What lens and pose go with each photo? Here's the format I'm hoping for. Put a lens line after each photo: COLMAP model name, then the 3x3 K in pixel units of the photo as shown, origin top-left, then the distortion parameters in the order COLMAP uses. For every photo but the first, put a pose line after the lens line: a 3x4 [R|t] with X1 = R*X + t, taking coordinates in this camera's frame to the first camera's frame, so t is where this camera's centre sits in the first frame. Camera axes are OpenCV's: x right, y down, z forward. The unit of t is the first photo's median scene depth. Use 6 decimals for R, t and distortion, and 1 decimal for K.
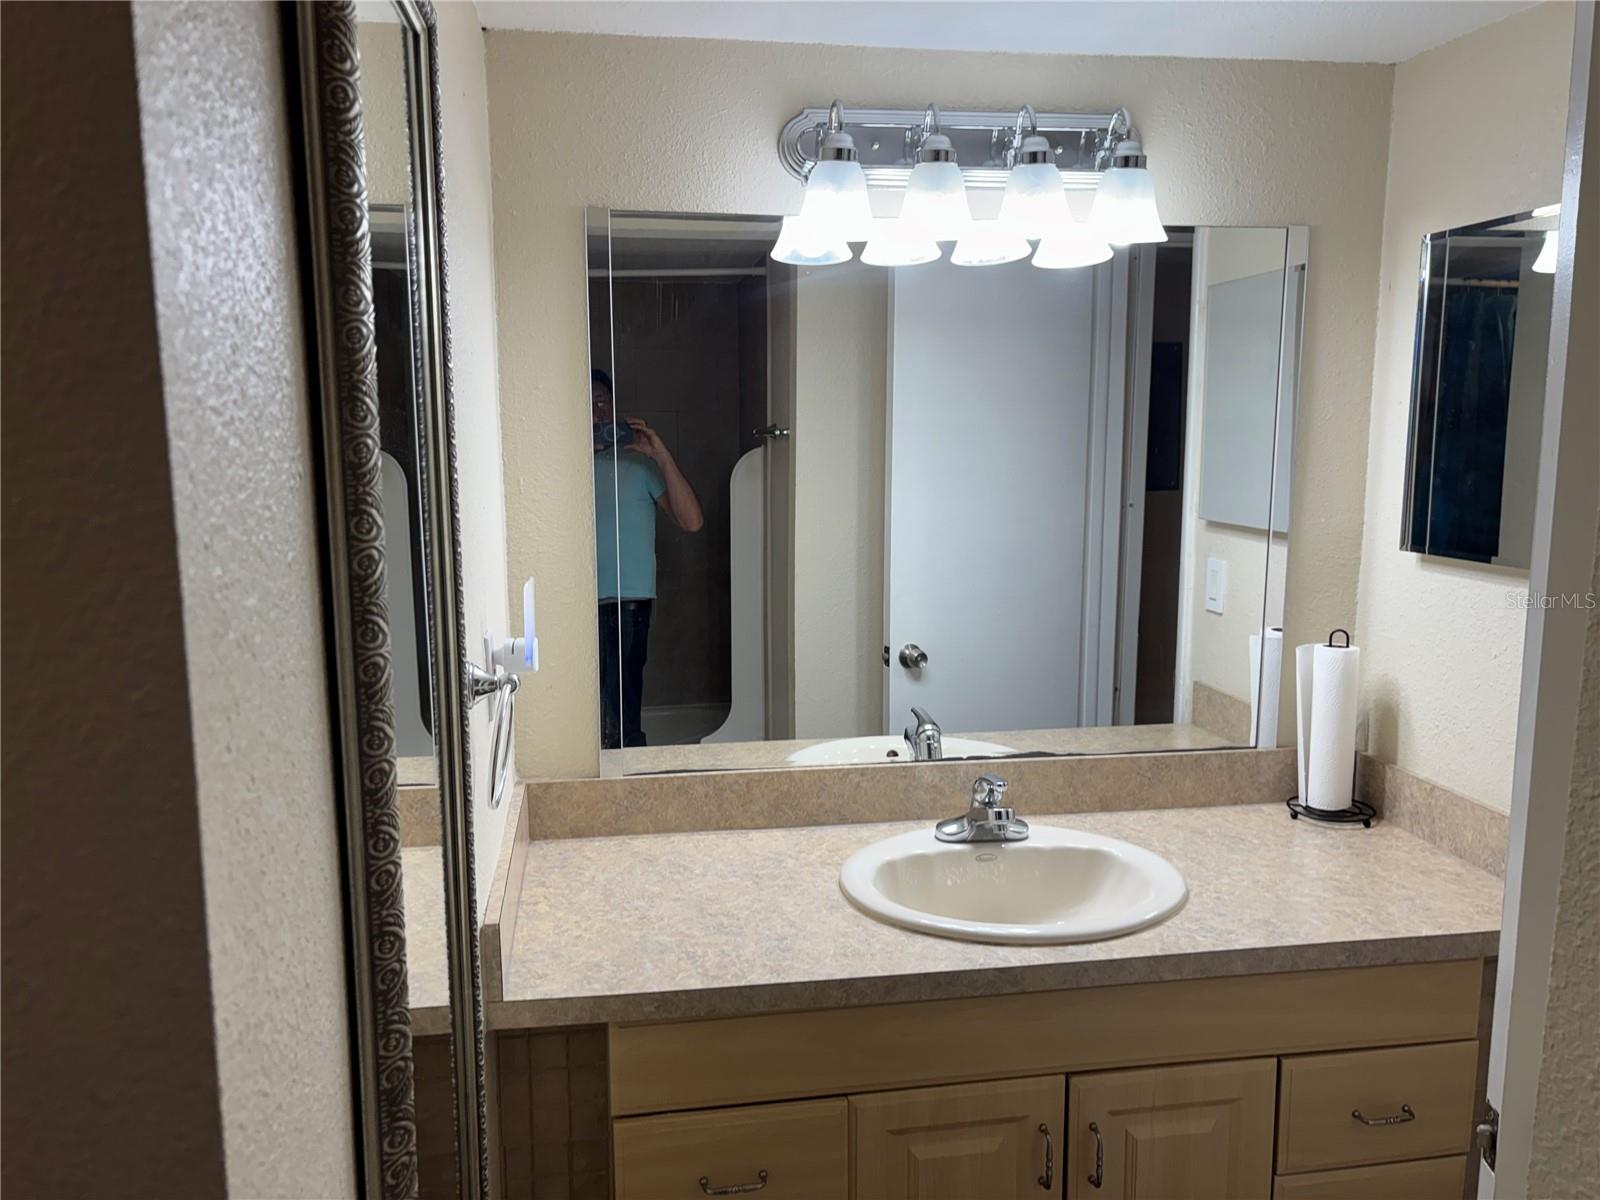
lens RADIAL K [[1208.1, 0, 809.5], [0, 1208.1, 599.7], [0, 0, 1]] dist [0.062330, -0.064353]
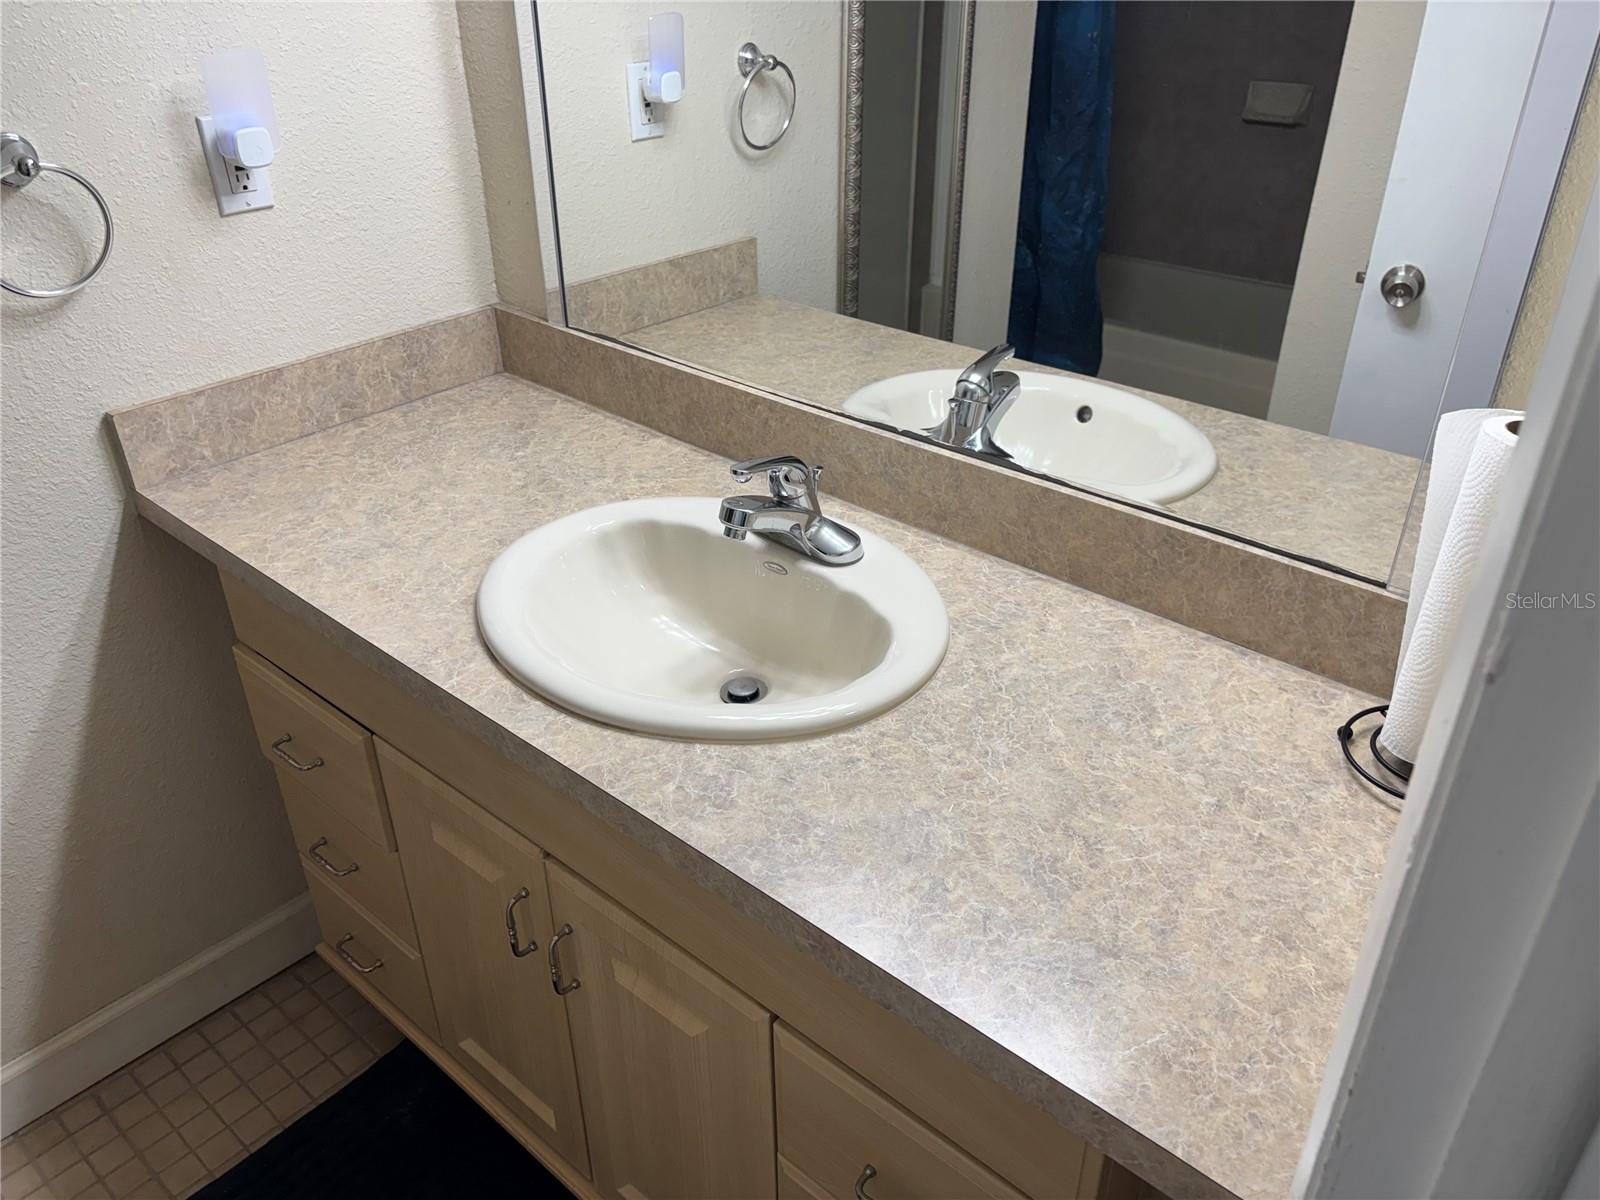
lens RADIAL K [[1208.1, 0, 788.9], [0, 1208.1, 587.5], [0, 0, 1]] dist [0.062330, -0.064353]
pose [[0.639064, 0.382145, -0.667505, 0.578306], [-0.111679, 0.904748, 0.411046, -0.058013], [0.761003, -0.188138, 0.620870, 0.540656]]
